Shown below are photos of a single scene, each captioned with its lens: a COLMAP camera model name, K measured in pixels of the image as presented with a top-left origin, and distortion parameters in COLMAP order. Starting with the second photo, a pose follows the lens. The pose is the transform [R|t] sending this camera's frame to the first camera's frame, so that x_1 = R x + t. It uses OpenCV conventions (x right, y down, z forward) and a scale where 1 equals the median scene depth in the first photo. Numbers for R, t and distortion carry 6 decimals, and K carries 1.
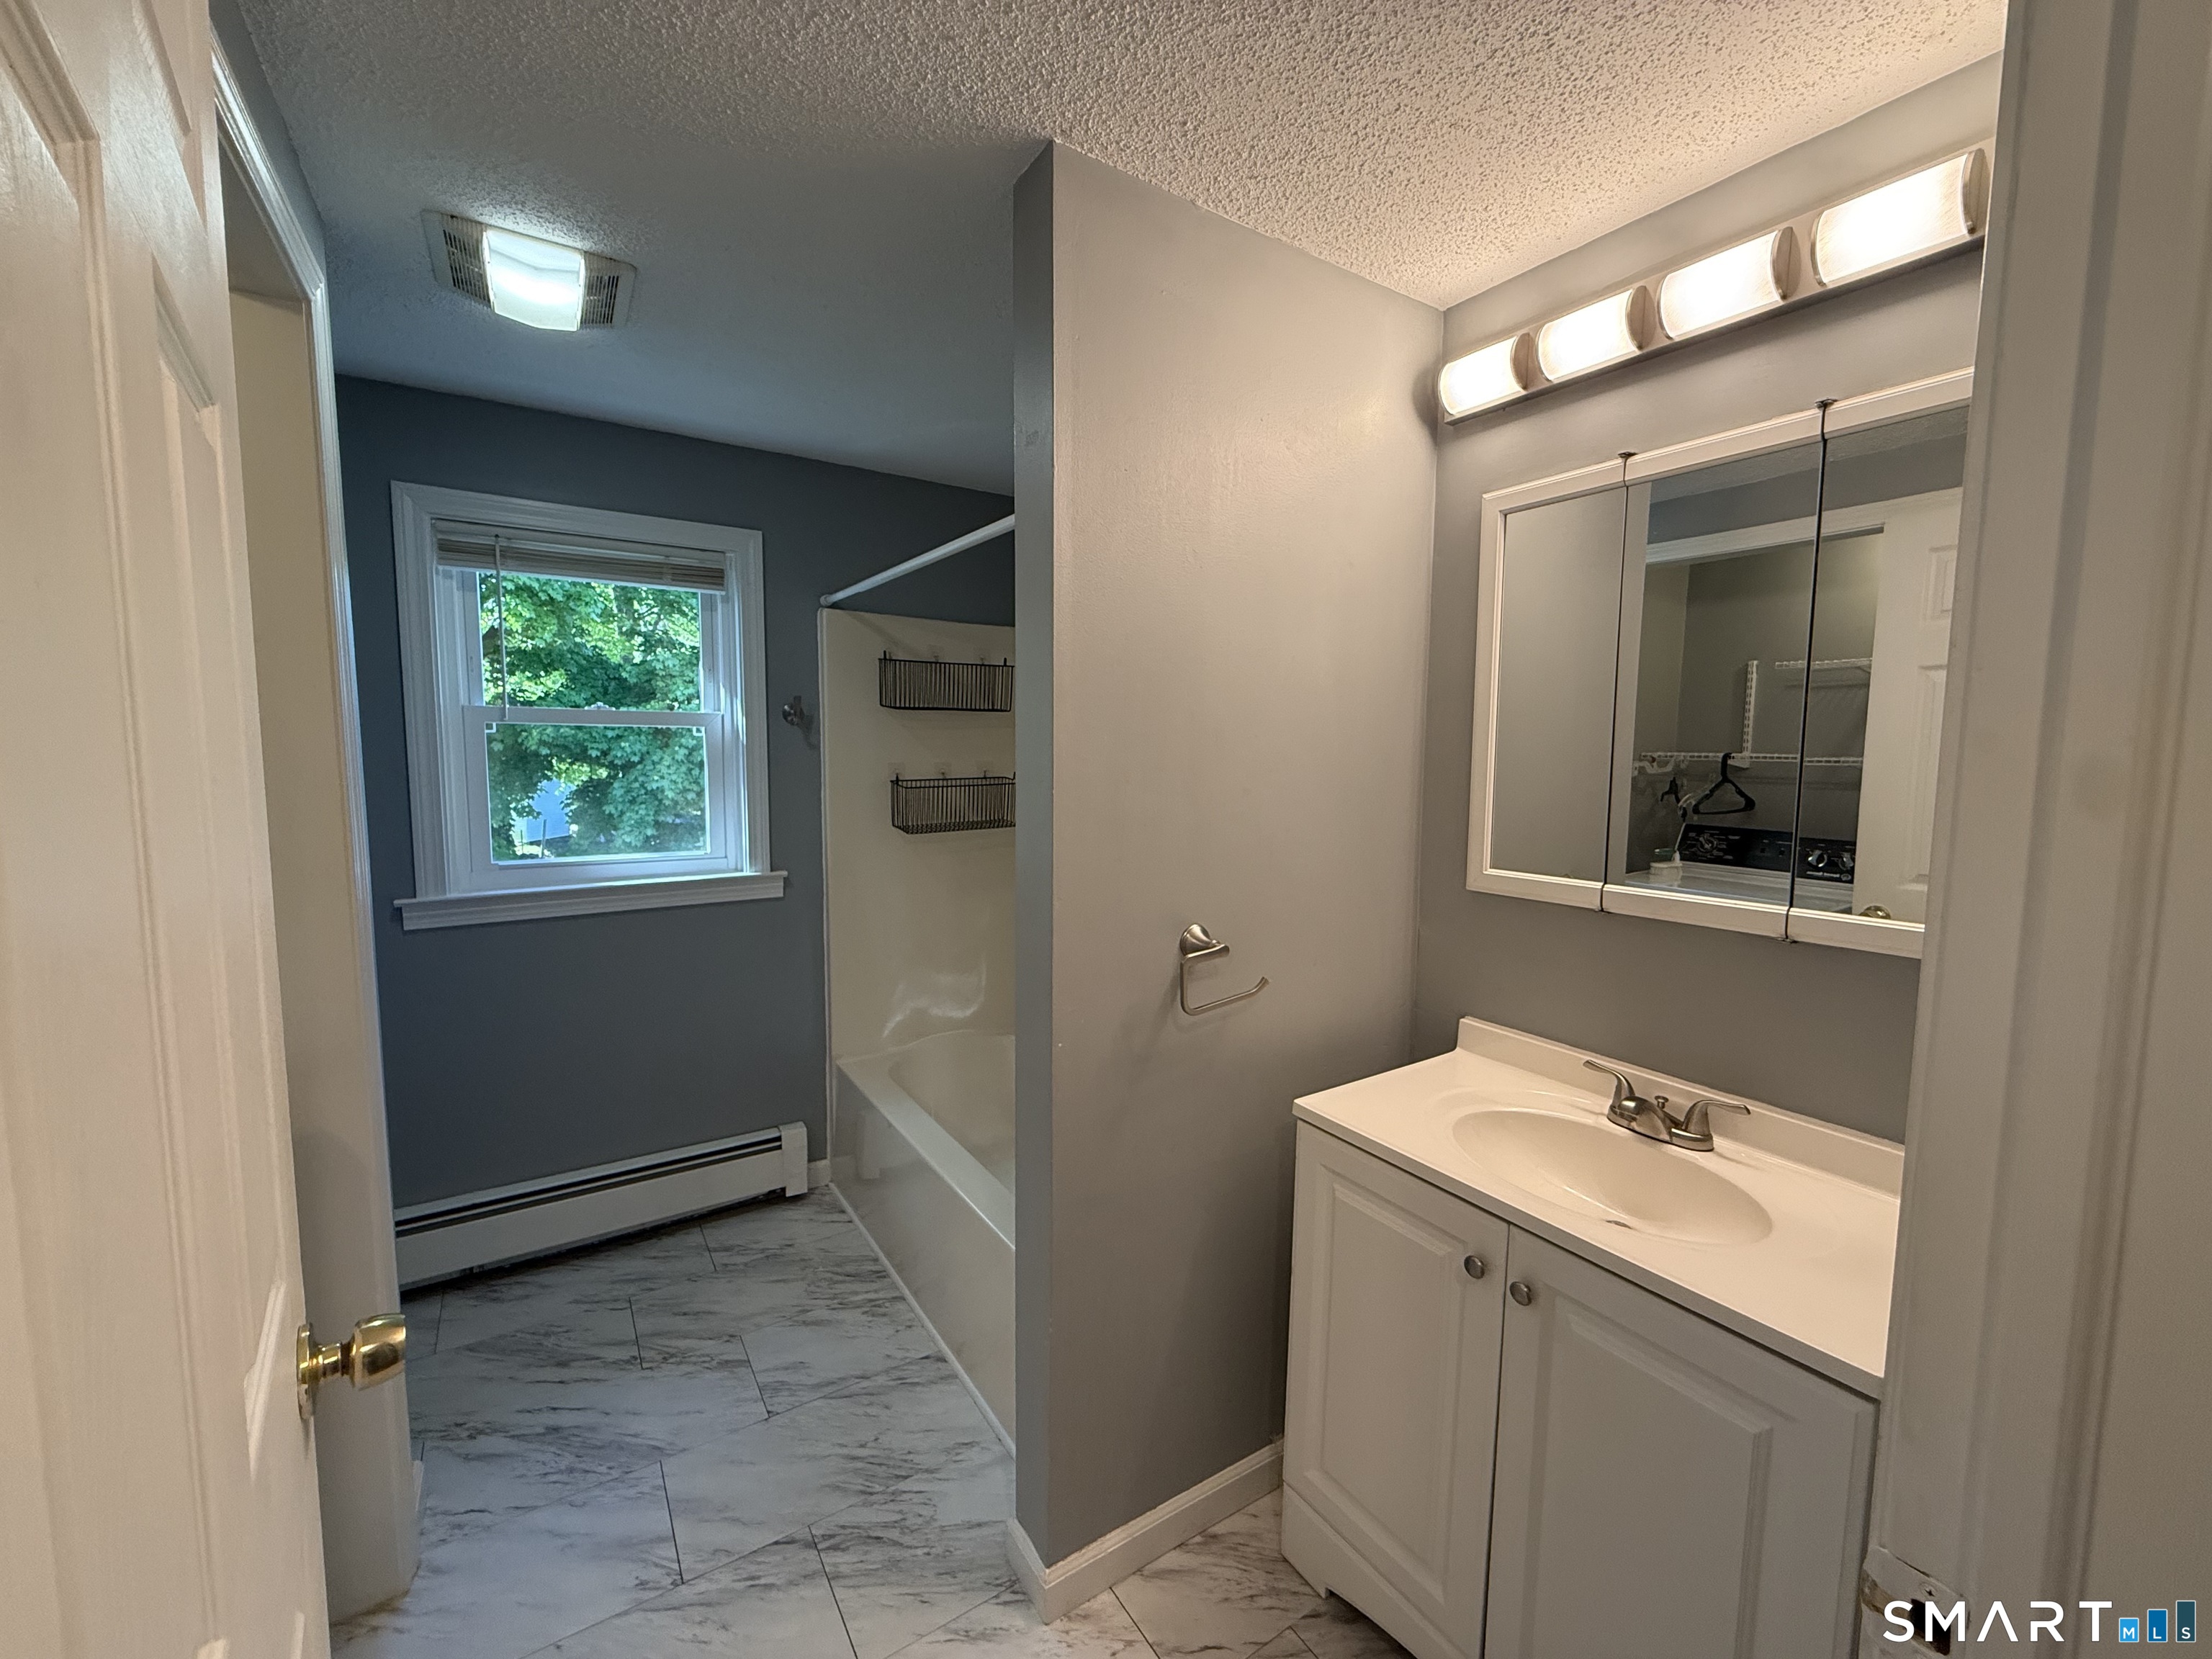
lens RADIAL K [[876.7, 0, 1096.7], [0, 876.7, 828.5], [0, 0, 1]] dist [-0.002402, 0.000232]
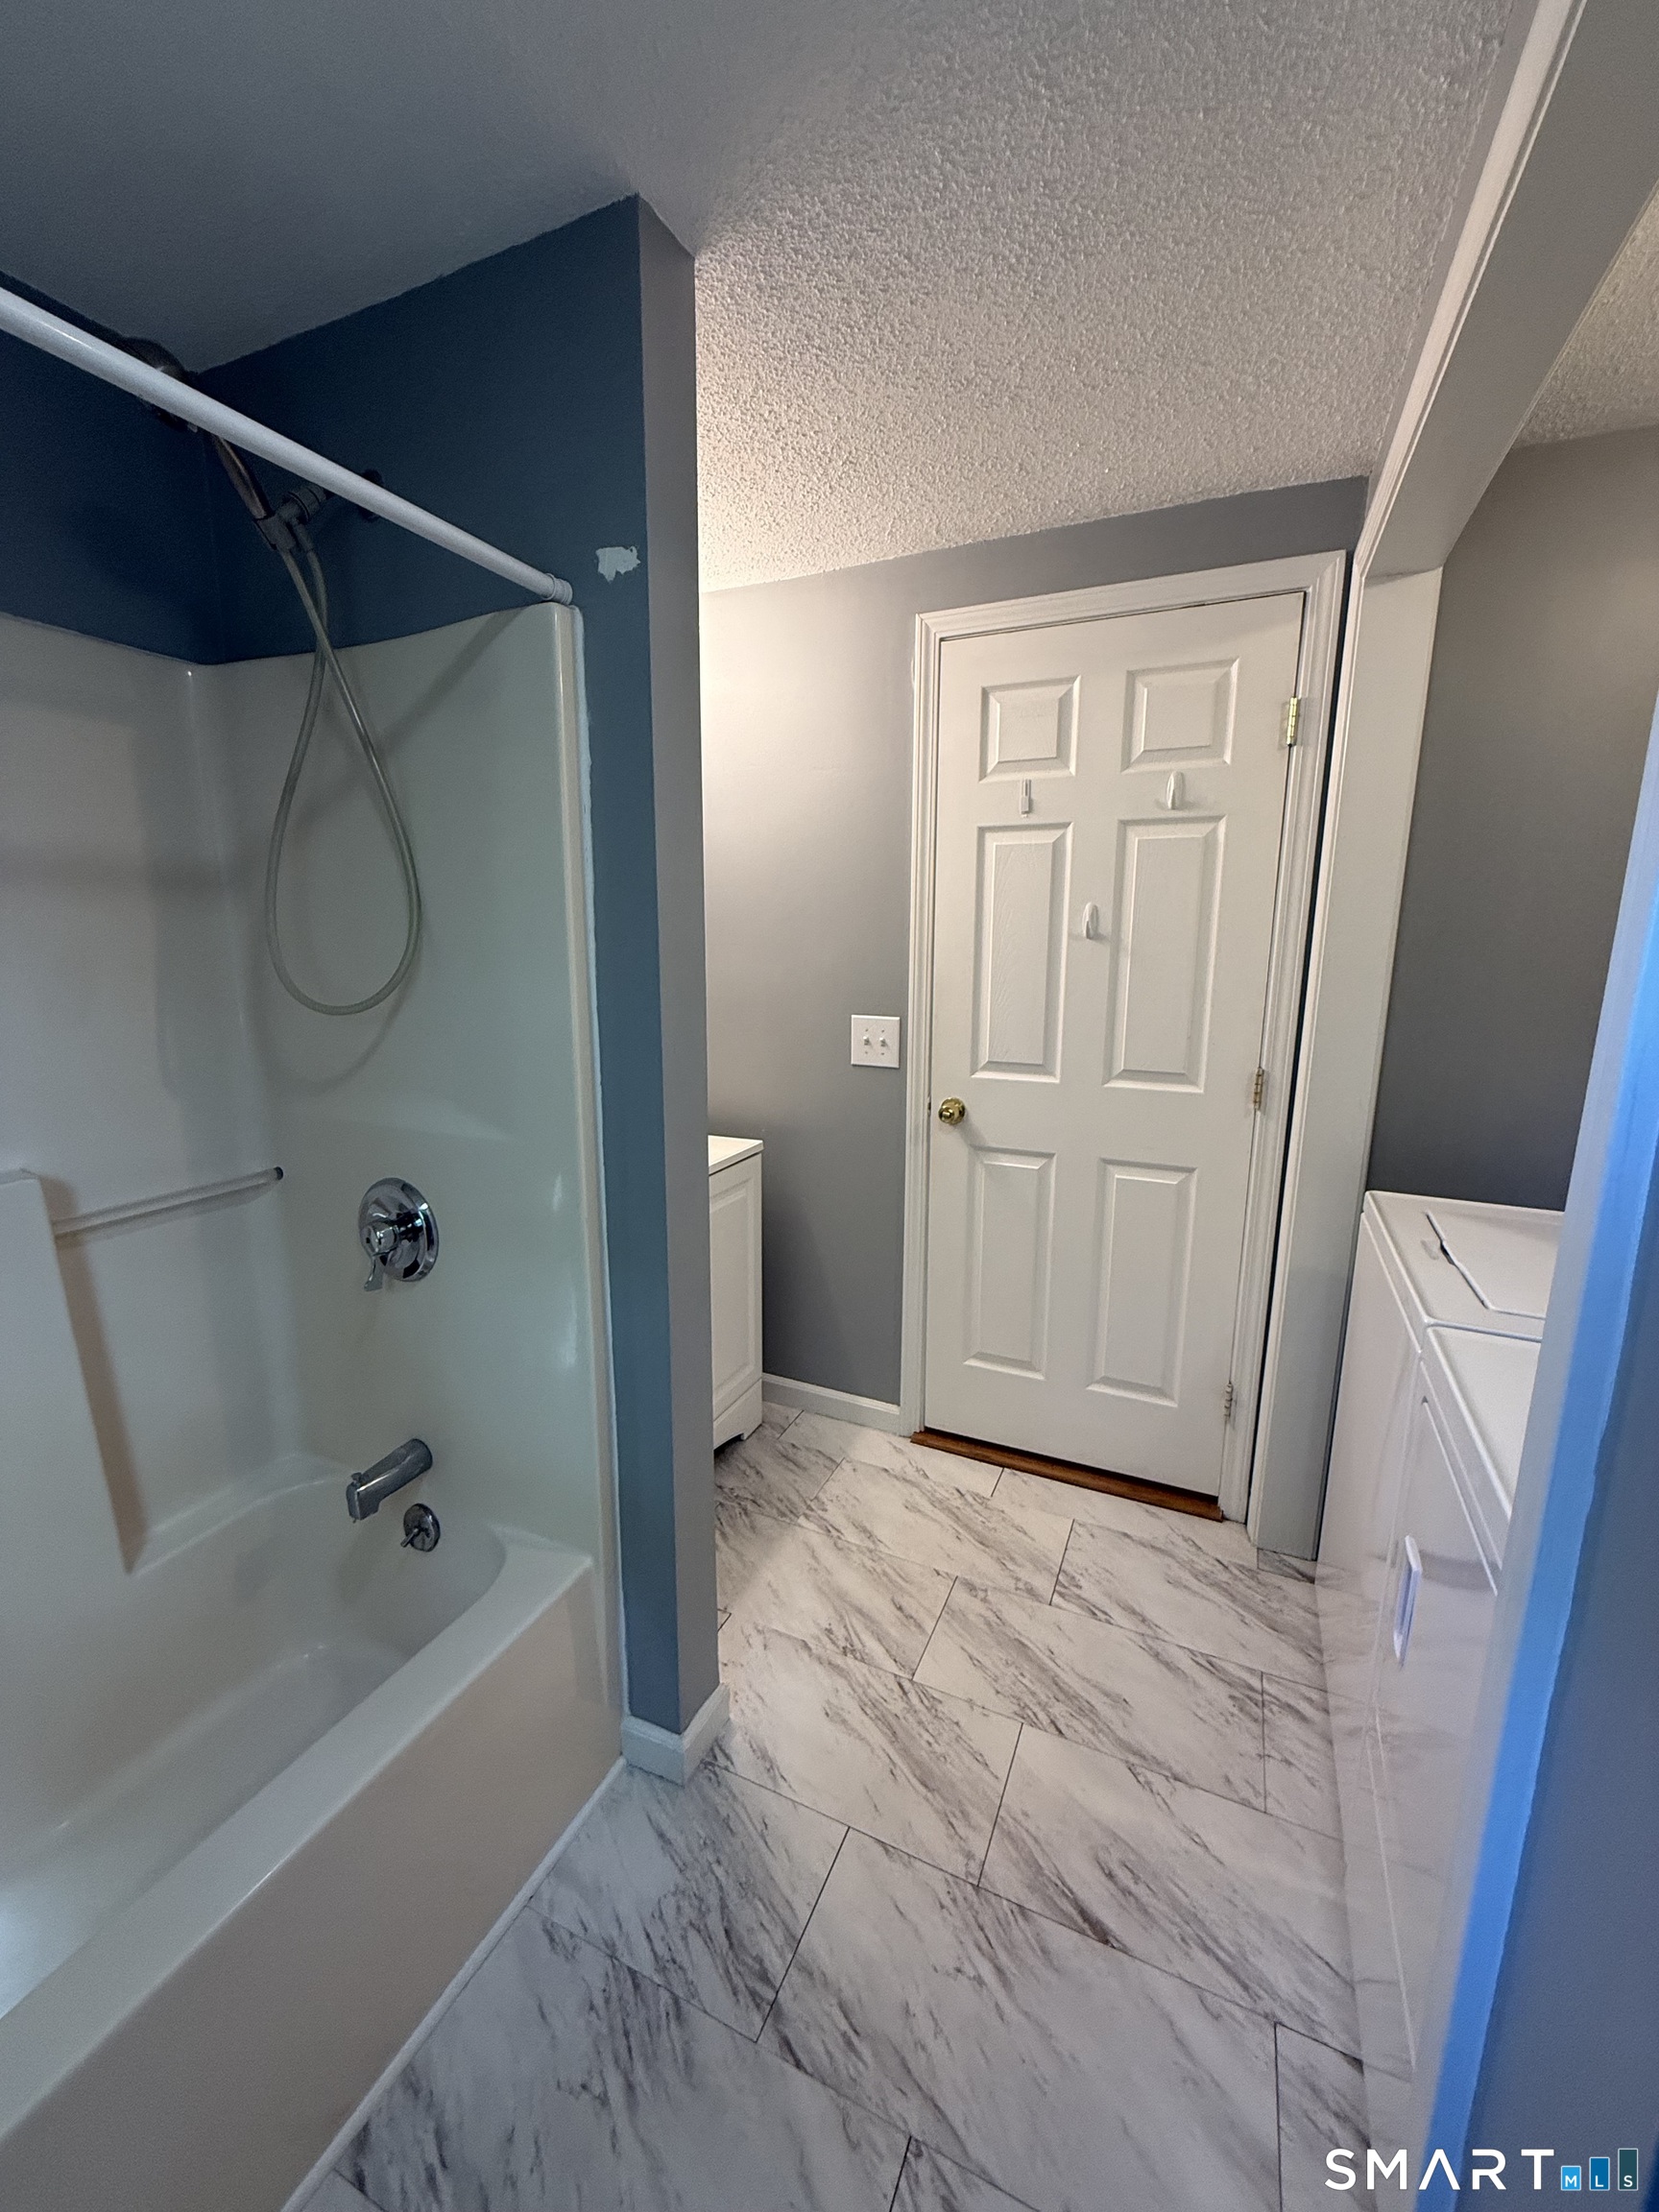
lens RADIAL K [[876.7, 0, 827.5], [0, 876.7, 1100.8], [0, 0, 1]] dist [-0.002402, 0.000232]
pose [[-0.535998, -0.174552, 0.825977, -0.827182], [0.071570, 0.965474, 0.250475, -0.108193], [-0.841180, 0.193369, -0.504999, 1.187793]]
